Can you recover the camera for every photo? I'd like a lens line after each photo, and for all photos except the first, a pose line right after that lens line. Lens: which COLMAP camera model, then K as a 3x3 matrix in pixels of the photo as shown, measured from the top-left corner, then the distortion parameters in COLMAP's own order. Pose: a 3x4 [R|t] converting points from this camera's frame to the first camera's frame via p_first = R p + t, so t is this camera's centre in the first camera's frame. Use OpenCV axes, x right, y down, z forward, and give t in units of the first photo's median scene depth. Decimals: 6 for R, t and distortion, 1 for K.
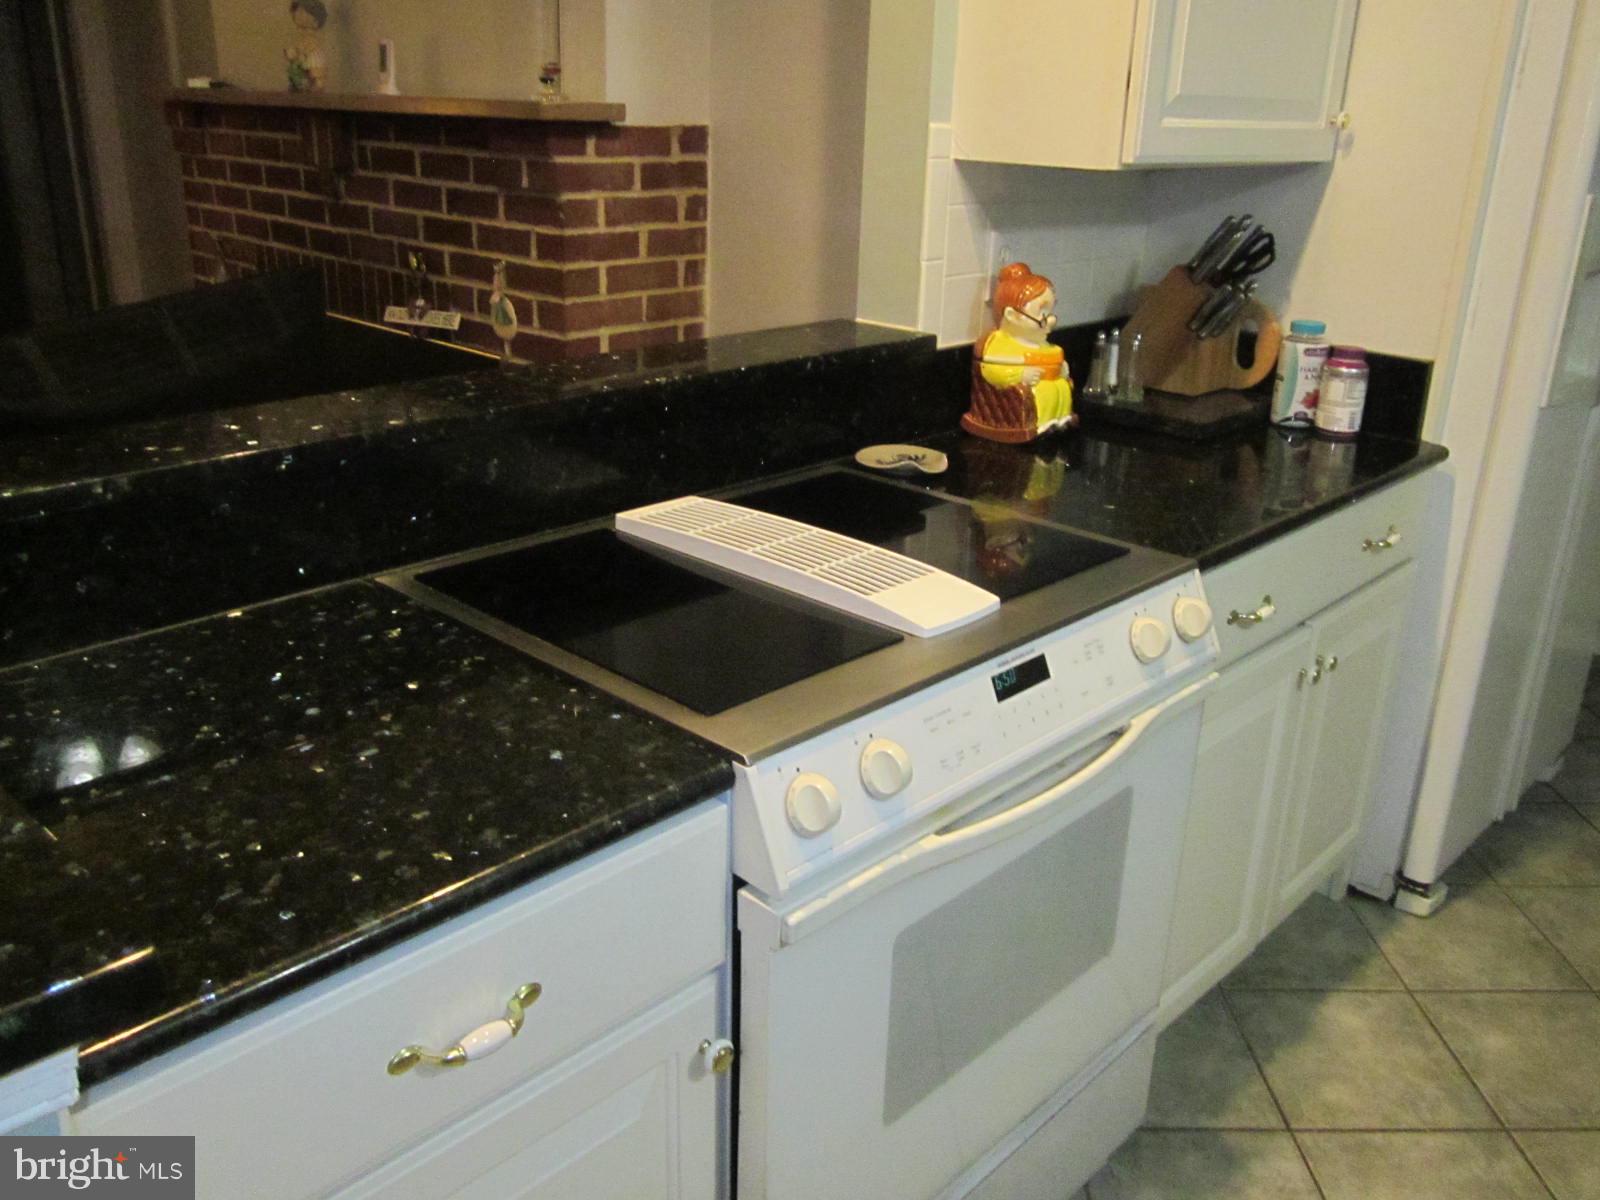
lens RADIAL K [[1322.4, 0, 815.4], [0, 1322.4, 573.0], [0, 0, 1]] dist [-0.014493, -0.017152]
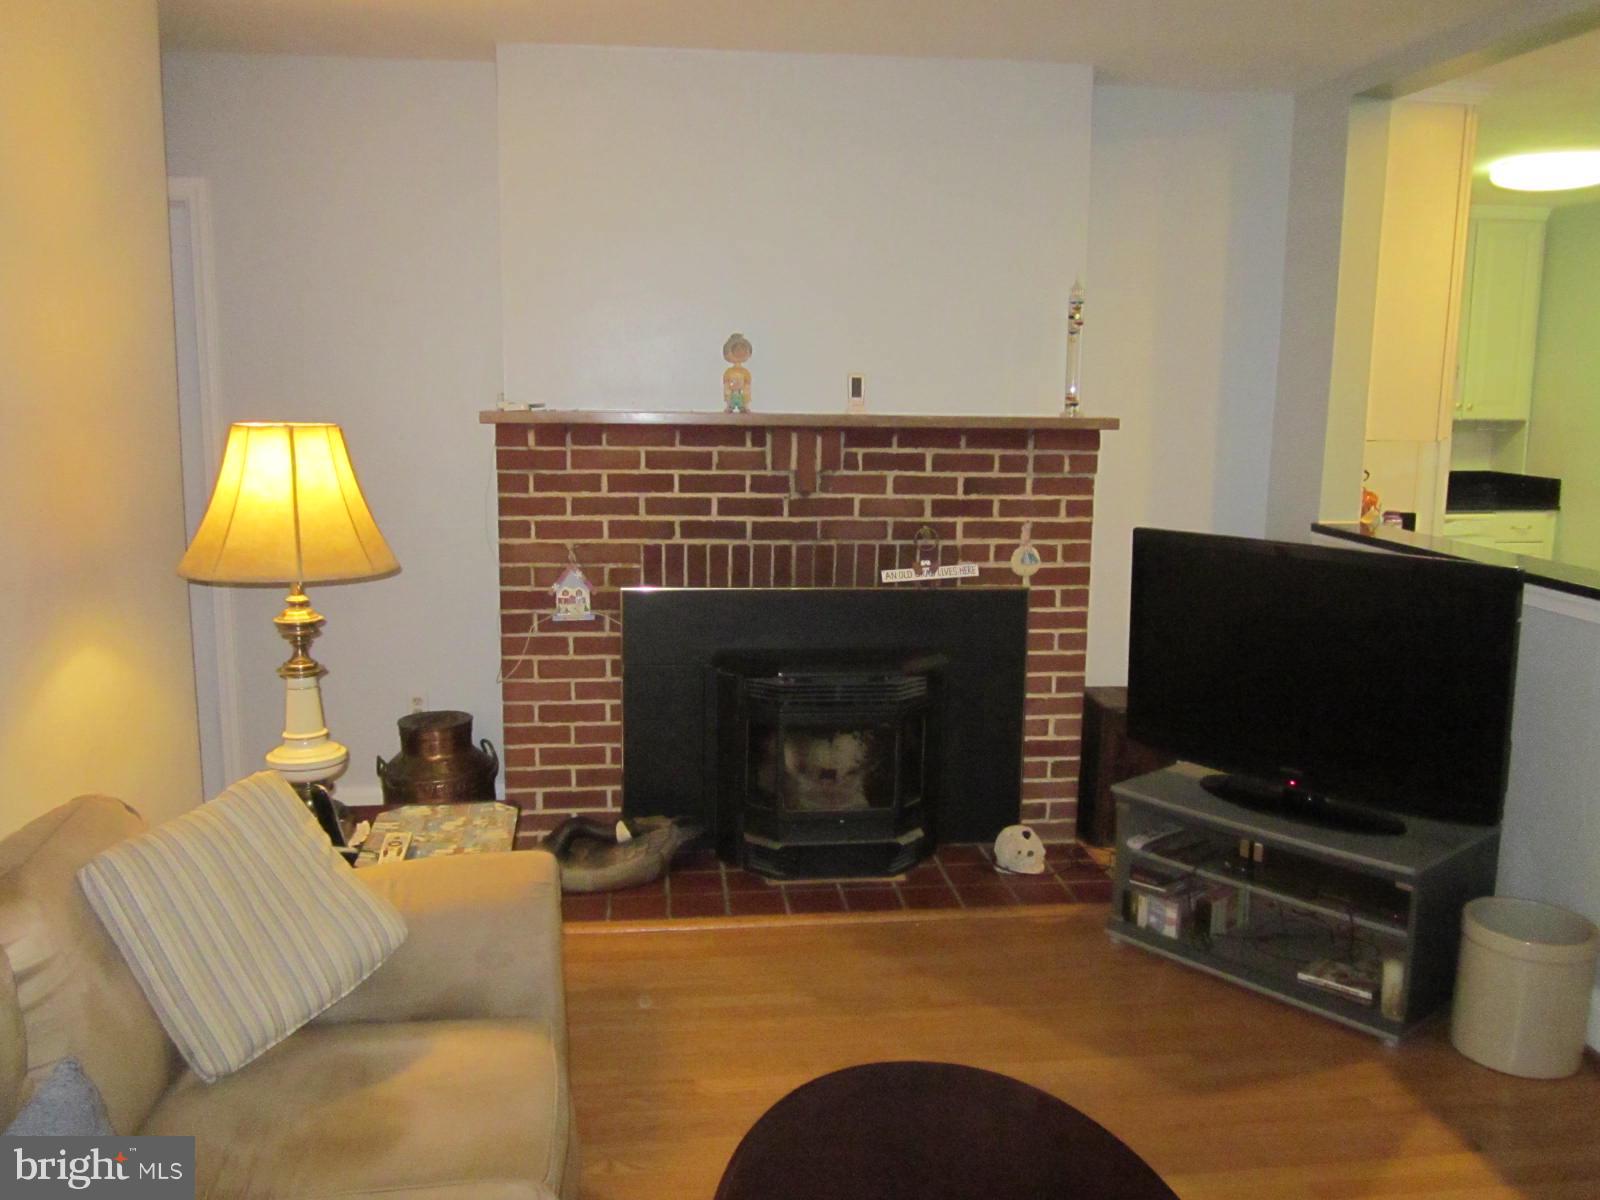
lens RADIAL K [[1322.4, 0, 800.5], [0, 1322.4, 594.5], [0, 0, 1]] dist [-0.014493, -0.017152]
pose [[0.640901, -0.149676, 0.752890, -1.889832], [0.262102, 0.964530, -0.031366, -0.223705], [-0.721491, 0.217436, 0.657398, 0.295426]]
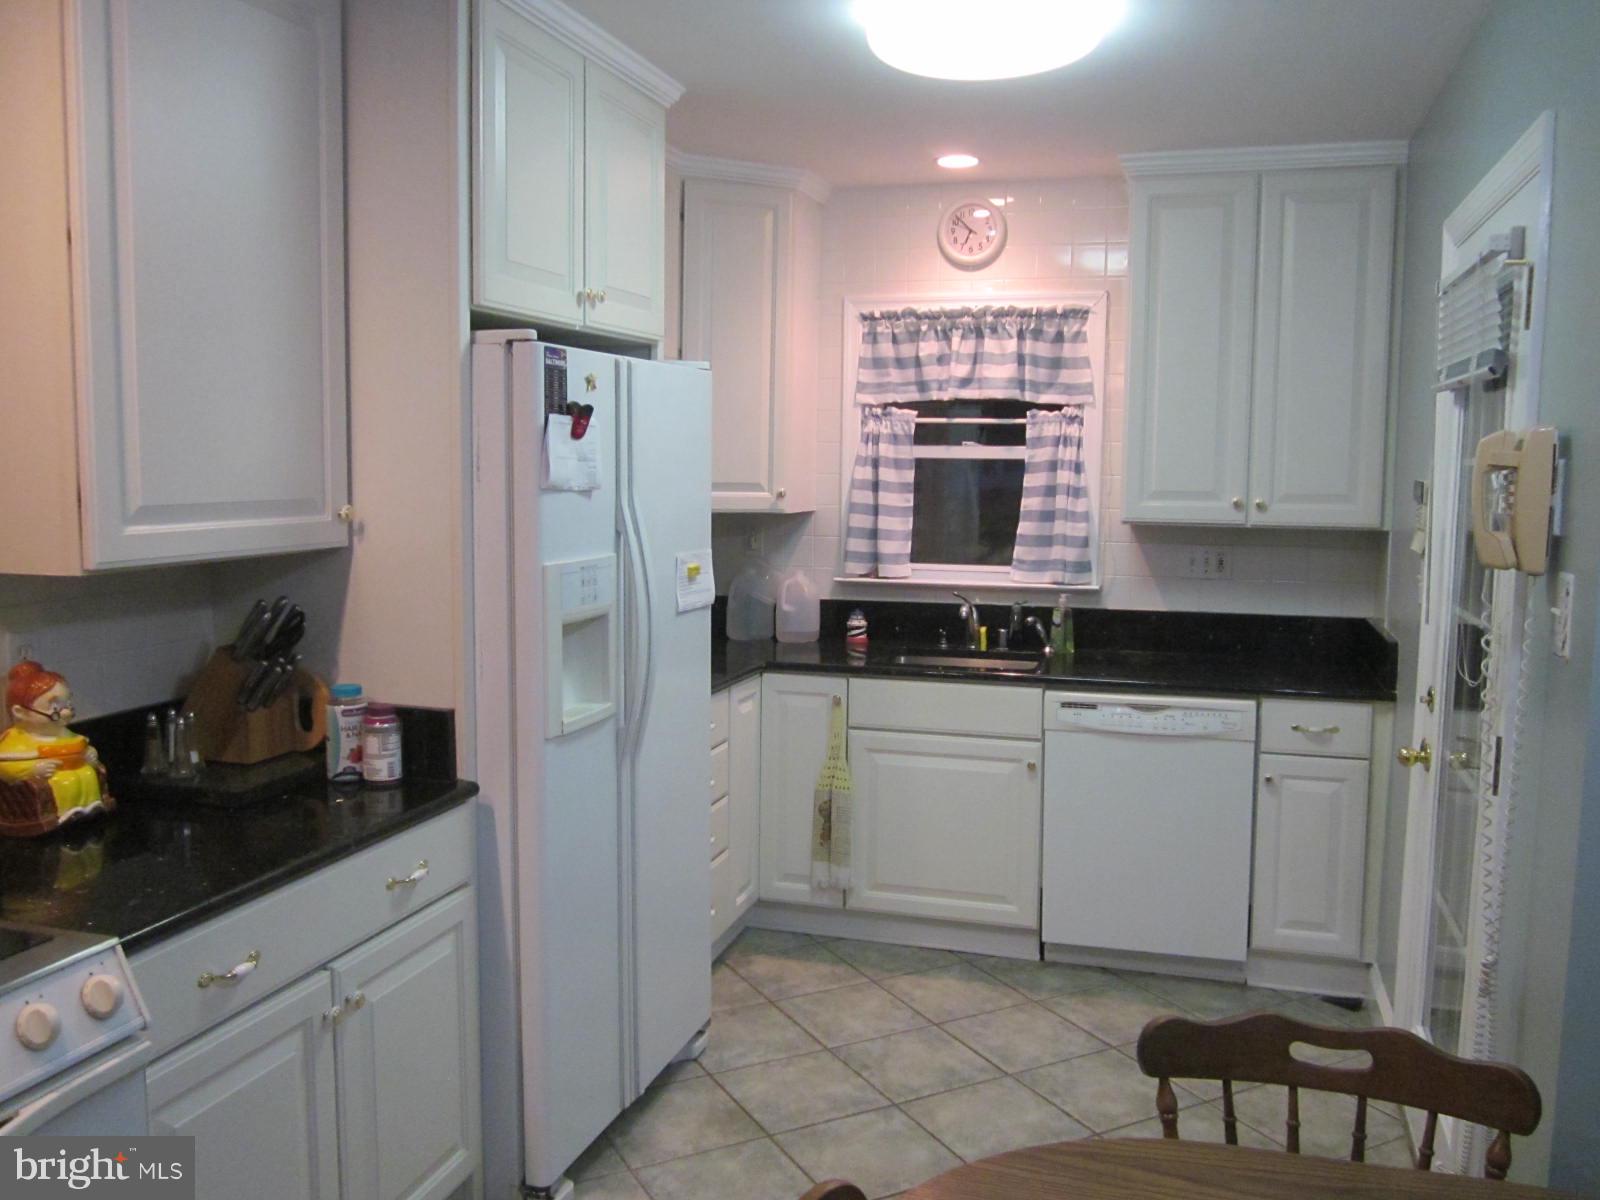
lens RADIAL K [[1322.4, 0, 803.4], [0, 1322.4, 597.2], [0, 0, 1]] dist [-0.014493, -0.017152]
pose [[0.900492, -0.072447, 0.428796, 0.248467], [0.169810, 0.966324, -0.193344, 0.017652], [-0.400348, 0.246919, 0.882469, -0.153846]]
